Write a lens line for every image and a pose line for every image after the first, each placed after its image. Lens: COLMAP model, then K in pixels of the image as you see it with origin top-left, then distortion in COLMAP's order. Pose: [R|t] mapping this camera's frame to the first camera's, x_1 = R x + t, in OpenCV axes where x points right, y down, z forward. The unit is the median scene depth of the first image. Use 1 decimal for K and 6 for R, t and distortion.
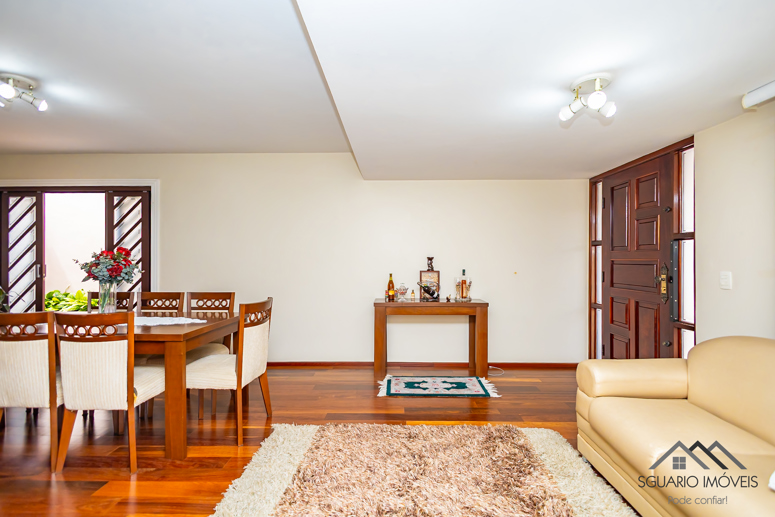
lens RADIAL K [[351.4, 0, 389.7], [0, 351.4, 259.8], [0, 0, 1]] dist [-0.000572, 0.001002]
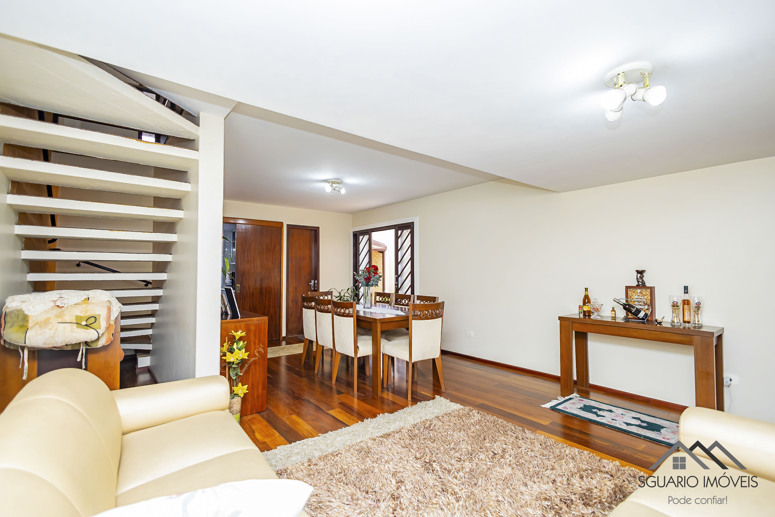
lens RADIAL K [[351.4, 0, 390.7], [0, 351.4, 258.7], [0, 0, 1]] dist [-0.000572, 0.001002]
pose [[0.641281, -0.025973, -0.766866, 0.433708], [-0.001266, 0.999390, -0.034908, -0.005615], [0.767305, 0.023357, 0.640857, -0.004693]]
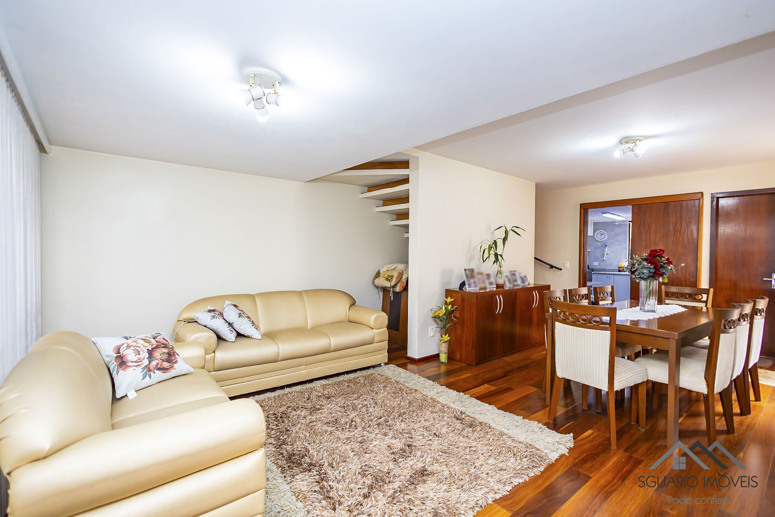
lens RADIAL K [[351.4, 0, 385.3], [0, 351.4, 257.7], [0, 0, 1]] dist [-0.000572, 0.001002]
pose [[-0.751109, -0.000585, -0.660177, 0.489706], [-0.018074, 0.999643, 0.019678, -0.014394], [0.659930, 0.026713, -0.750852, 0.968408]]
